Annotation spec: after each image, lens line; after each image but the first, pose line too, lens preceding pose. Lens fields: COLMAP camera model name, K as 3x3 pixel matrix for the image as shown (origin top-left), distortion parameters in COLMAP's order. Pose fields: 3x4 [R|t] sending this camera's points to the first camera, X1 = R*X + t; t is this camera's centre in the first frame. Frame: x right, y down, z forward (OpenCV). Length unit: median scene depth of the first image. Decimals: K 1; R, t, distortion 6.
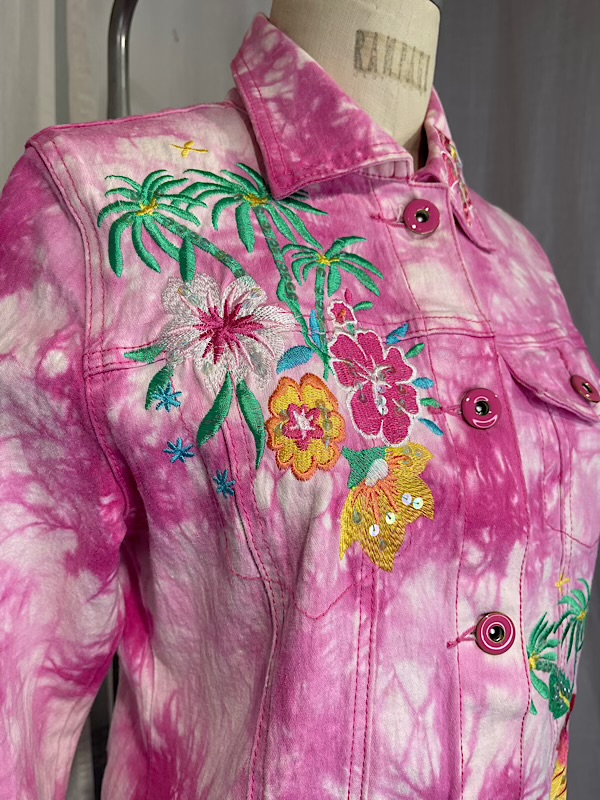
lens RADIAL K [[620.6, 0, 303.4], [0, 620.6, 400.3], [0, 0, 1]] dist [0.049956, -0.094191]
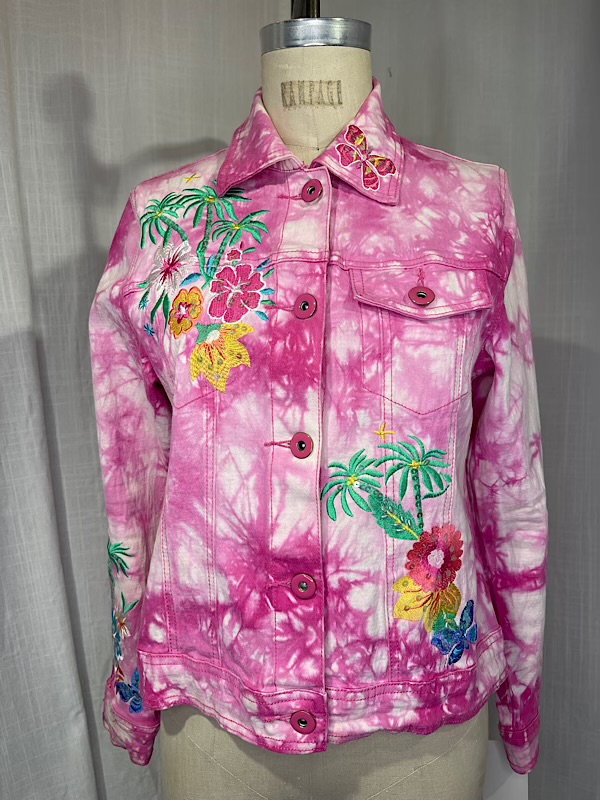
lens RADIAL K [[620.6, 0, 299.1], [0, 620.6, 407.3], [0, 0, 1]] dist [0.049956, -0.094191]
pose [[0.775311, 0.036939, -0.630498, 1.343420], [-0.042956, 0.999061, 0.005710, 0.274554], [0.630117, 0.022657, 0.776170, -0.248703]]
